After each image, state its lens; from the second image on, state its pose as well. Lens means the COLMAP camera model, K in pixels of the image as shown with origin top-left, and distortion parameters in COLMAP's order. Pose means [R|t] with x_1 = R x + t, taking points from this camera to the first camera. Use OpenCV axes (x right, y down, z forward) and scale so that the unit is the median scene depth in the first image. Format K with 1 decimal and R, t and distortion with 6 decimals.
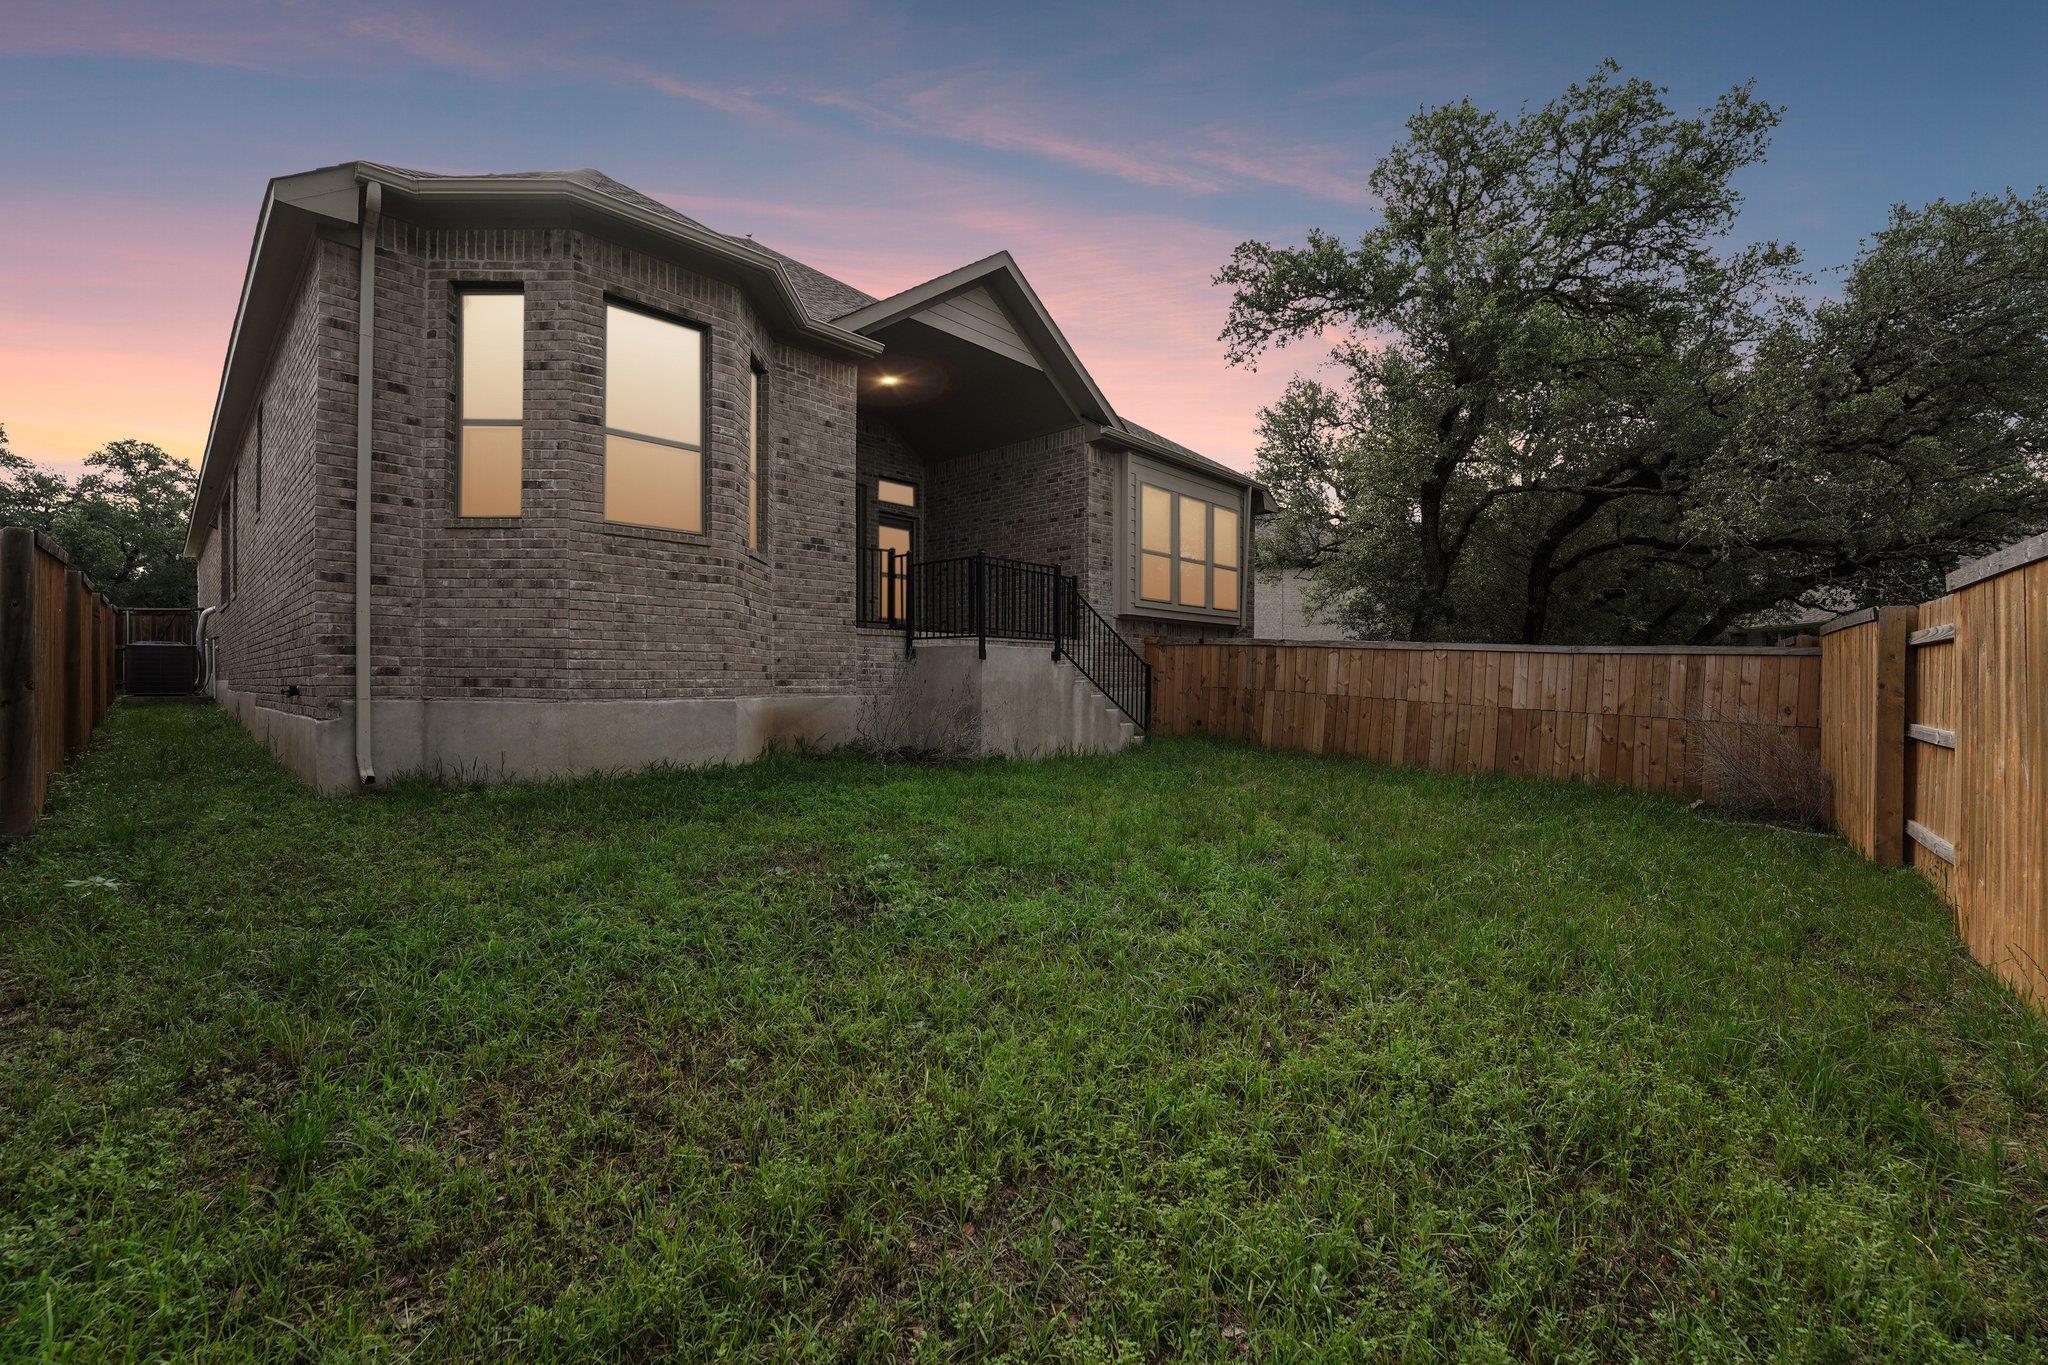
lens RADIAL K [[841.3, 0, 1019.6], [0, 841.3, 684.0], [0, 0, 1]] dist [-0.020663, 0.001191]
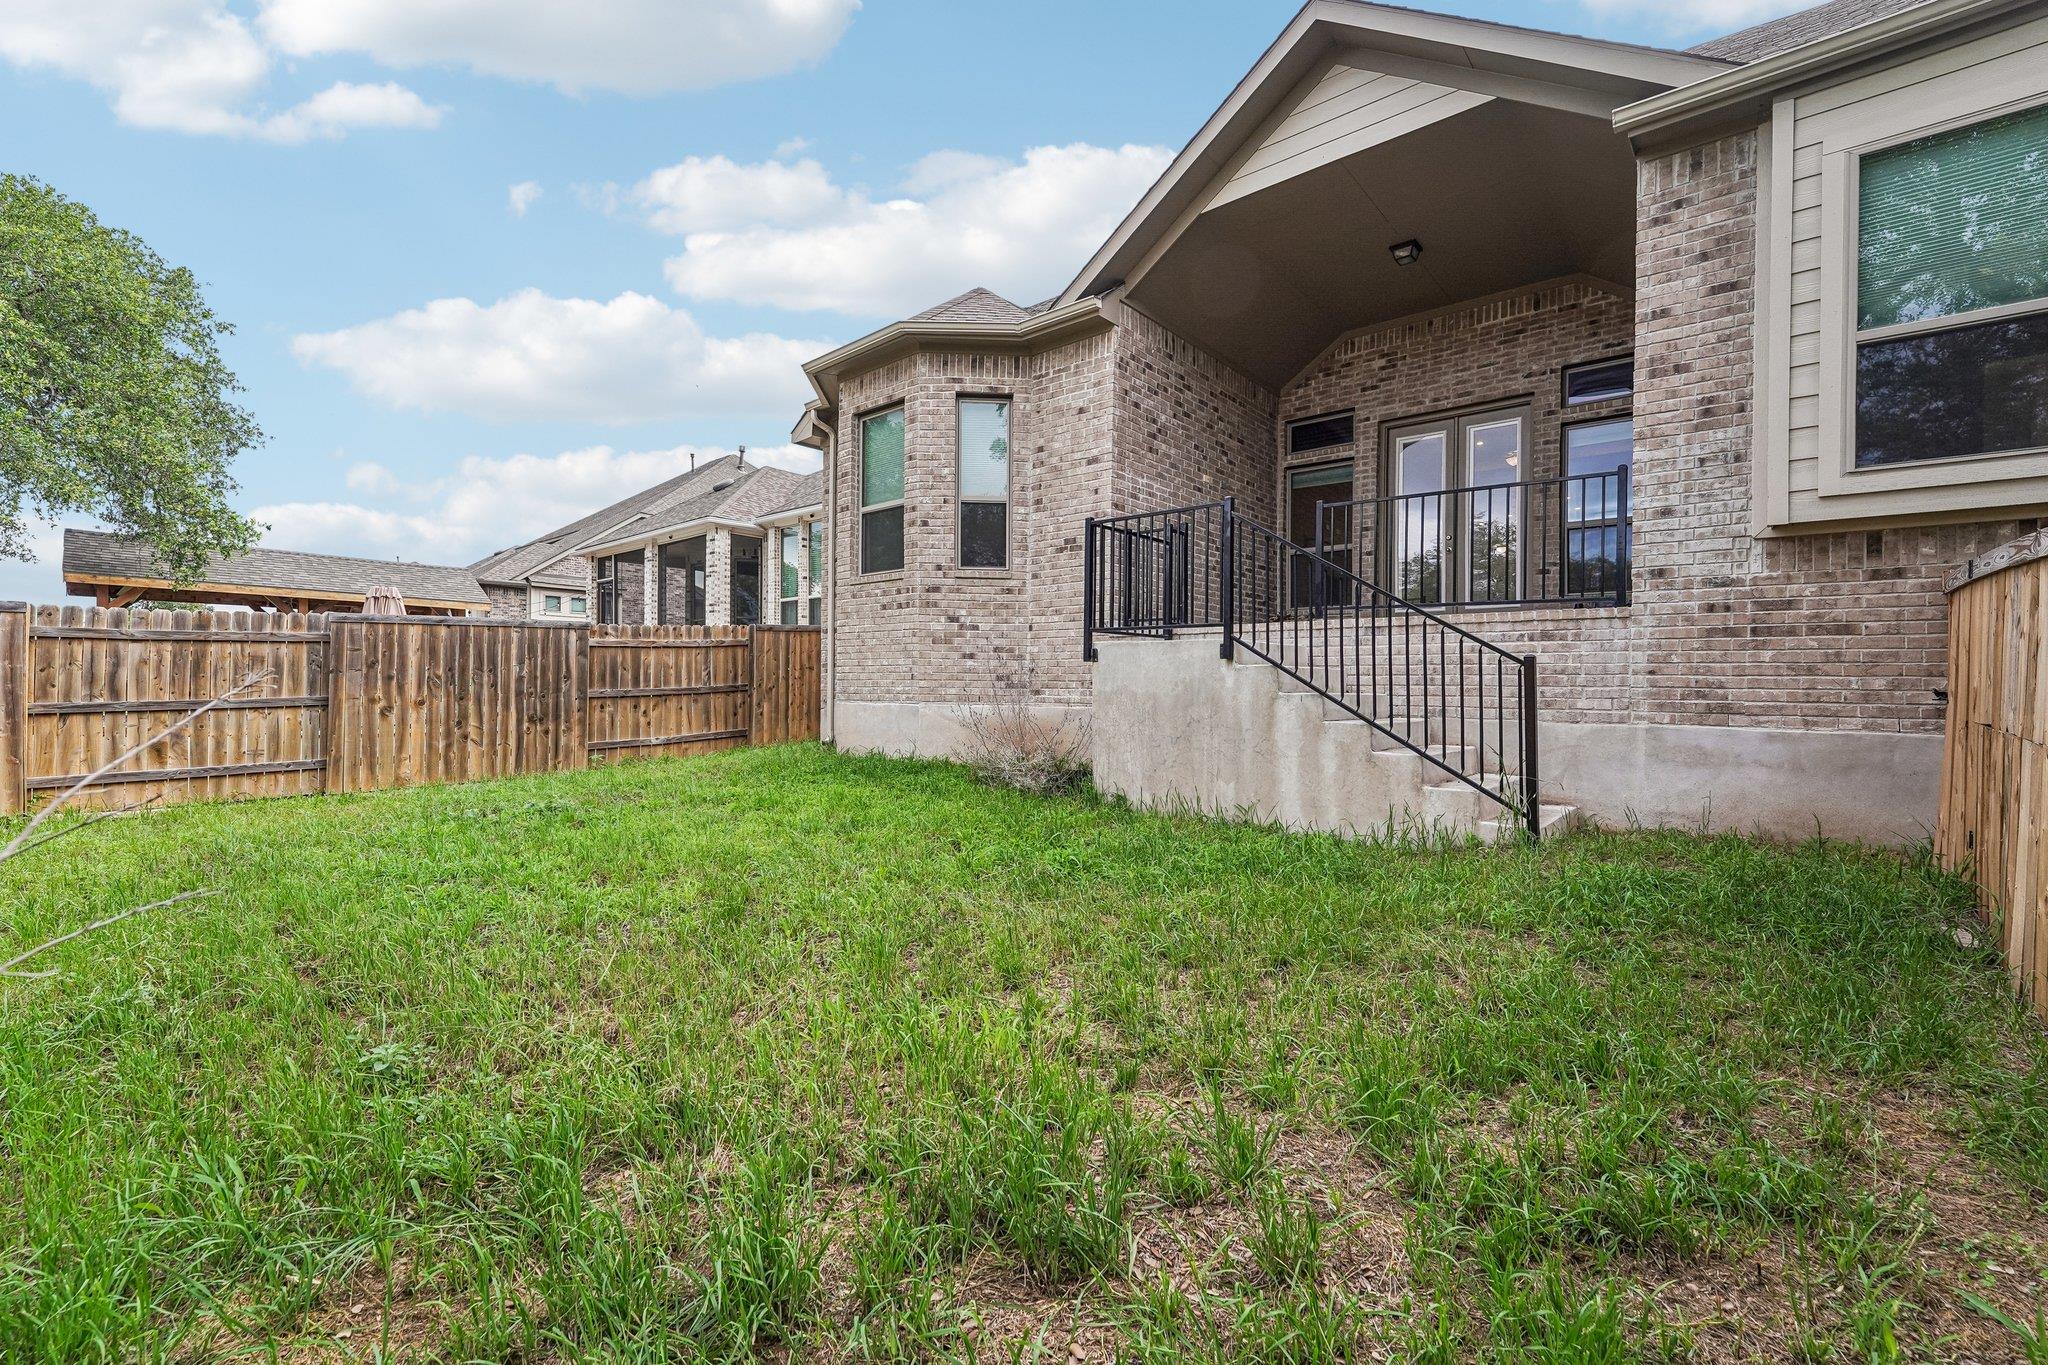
lens RADIAL K [[841.3, 0, 1016.5], [0, 841.3, 691.6], [0, 0, 1]] dist [-0.020663, 0.001191]
pose [[0.036611, 0.003047, -0.999325, 0.690406], [-0.013172, 0.999910, 0.002567, -0.004045], [0.999243, 0.013069, 0.036648, 0.901851]]
